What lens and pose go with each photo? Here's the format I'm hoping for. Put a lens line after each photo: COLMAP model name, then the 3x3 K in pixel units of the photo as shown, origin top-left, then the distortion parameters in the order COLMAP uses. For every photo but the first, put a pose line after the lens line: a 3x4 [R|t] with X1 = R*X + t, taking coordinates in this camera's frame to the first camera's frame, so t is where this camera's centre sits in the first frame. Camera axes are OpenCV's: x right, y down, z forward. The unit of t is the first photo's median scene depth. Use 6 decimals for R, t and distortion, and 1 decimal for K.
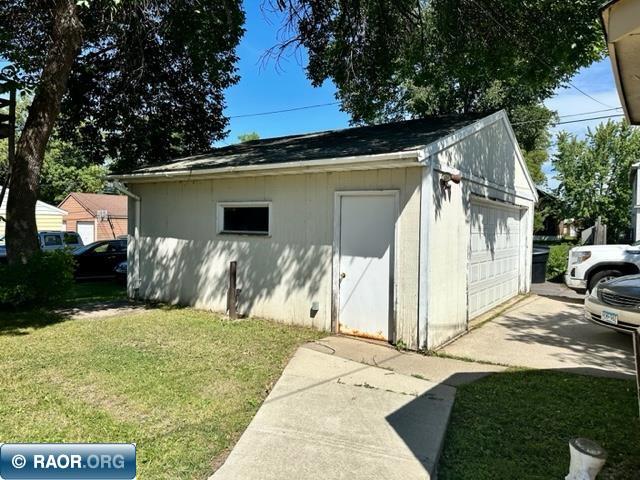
lens RADIAL K [[450.8, 0, 319.2], [0, 450.8, 236.1], [0, 0, 1]] dist [0.115562, -0.144574]
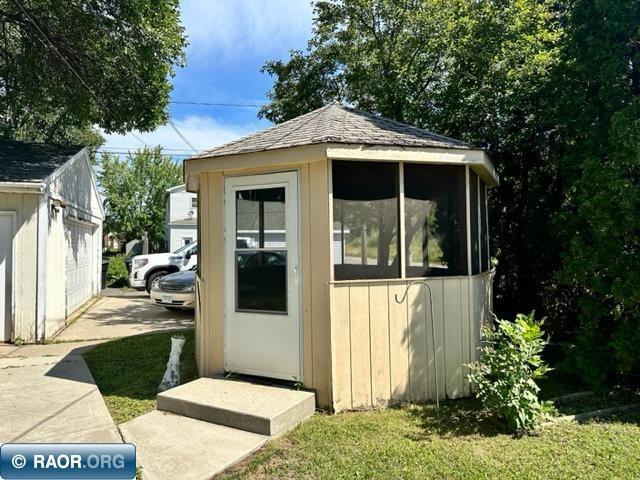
lens RADIAL K [[450.8, 0, 319.2], [0, 450.8, 236.1], [0, 0, 1]] dist [0.115562, -0.144574]
pose [[0.600851, 0.000864, 0.799360, -0.181190], [0.020883, 0.999641, -0.016777, -0.000255], [-0.799088, 0.026773, 0.600618, -0.209800]]
